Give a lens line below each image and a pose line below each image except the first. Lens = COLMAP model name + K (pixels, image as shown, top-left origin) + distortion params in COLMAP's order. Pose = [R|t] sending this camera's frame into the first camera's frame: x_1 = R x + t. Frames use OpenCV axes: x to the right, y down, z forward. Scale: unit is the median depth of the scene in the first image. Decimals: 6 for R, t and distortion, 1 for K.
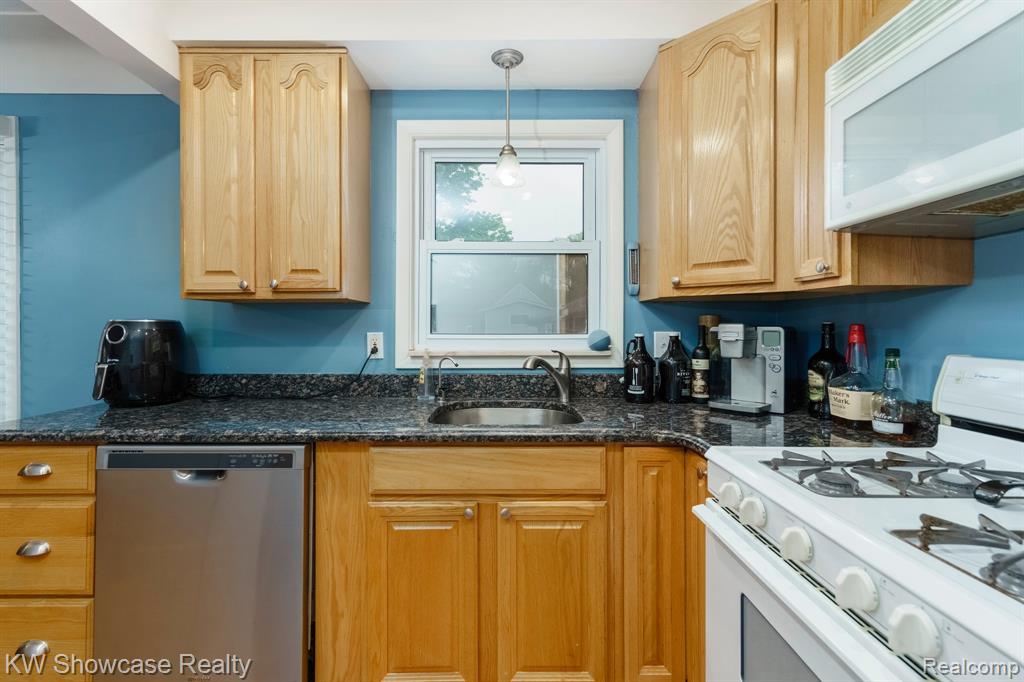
lens RADIAL K [[459.3, 0, 504.2], [0, 459.3, 326.4], [0, 0, 1]] dist [-0.002096, 0.007524]
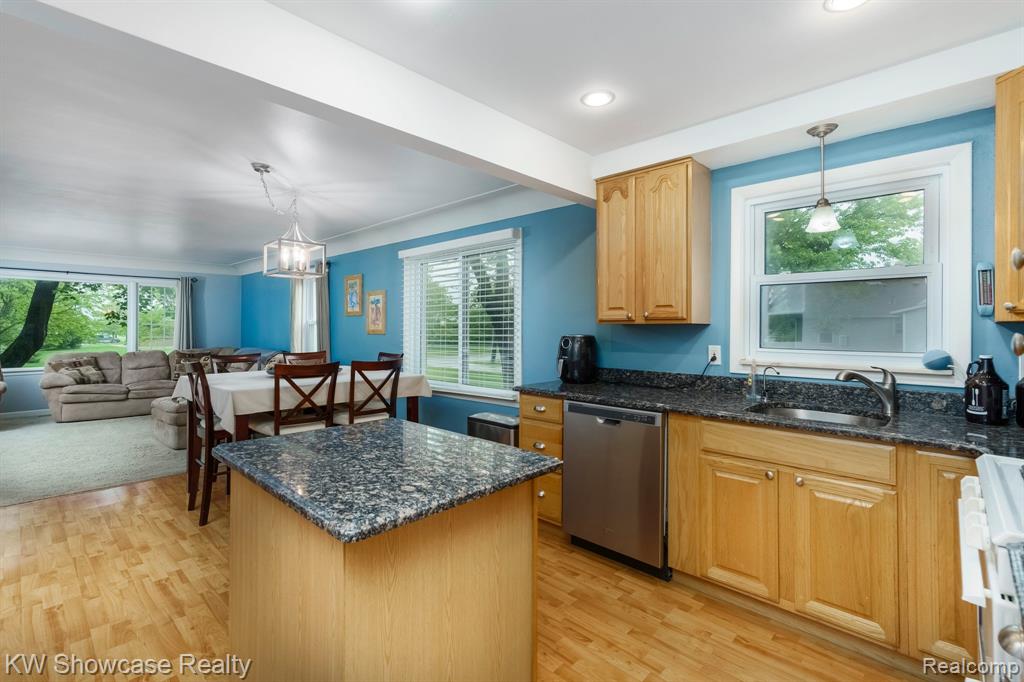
lens RADIAL K [[459.3, 0, 504.2], [0, 459.3, 326.4], [0, 0, 1]] dist [-0.002096, 0.007524]
pose [[0.719238, 0.000730, -0.694763, 0.254877], [-0.004558, 0.999983, -0.003668, -0.041711], [0.694749, 0.005805, 0.719229, -0.492084]]
